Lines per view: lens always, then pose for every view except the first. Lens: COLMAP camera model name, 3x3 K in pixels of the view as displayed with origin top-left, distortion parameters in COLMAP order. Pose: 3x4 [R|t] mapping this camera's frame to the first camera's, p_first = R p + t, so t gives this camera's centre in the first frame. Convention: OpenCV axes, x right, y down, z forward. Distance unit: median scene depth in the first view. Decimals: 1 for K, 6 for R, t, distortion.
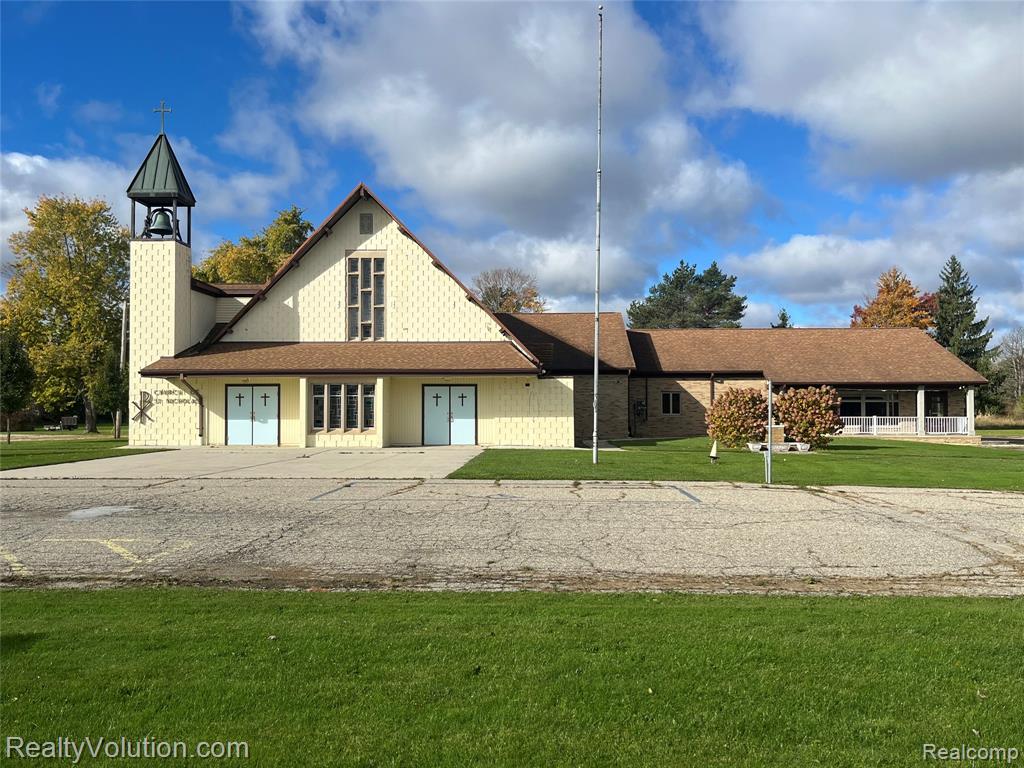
lens RADIAL K [[865.3, 0, 512.0], [0, 865.3, 385.1], [0, 0, 1]] dist [0.010181, 0.002046]
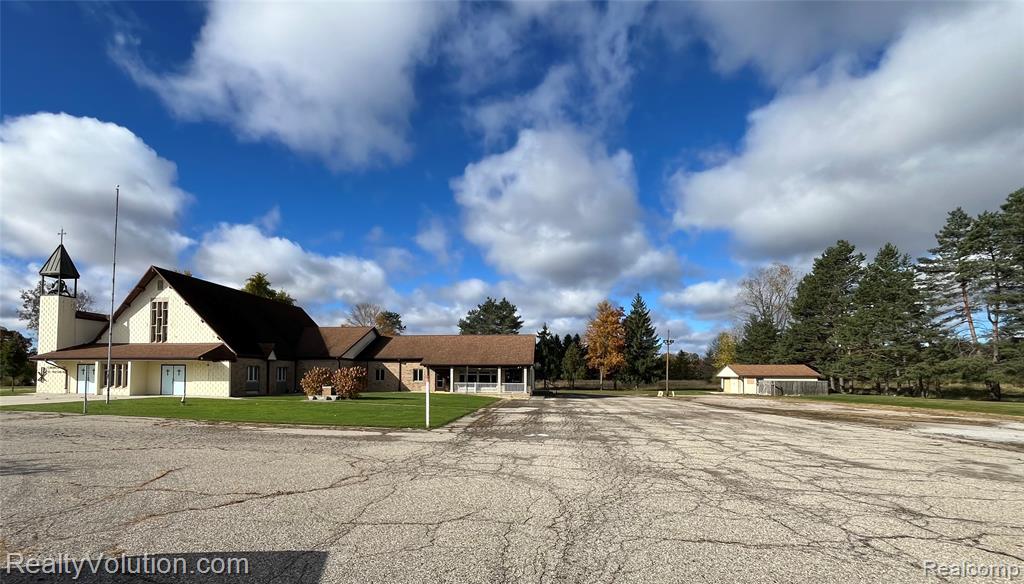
lens RADIAL K [[487.2, 0, 512.6], [0, 487.2, 364.3], [0, 0, 1]] dist [0.000905, 0.000143]
pose [[0.993662, 0.005184, -0.112288, 0.781521], [-0.005021, 0.999986, 0.001729, -0.007306], [0.112295, -0.001155, 0.993674, -0.041447]]
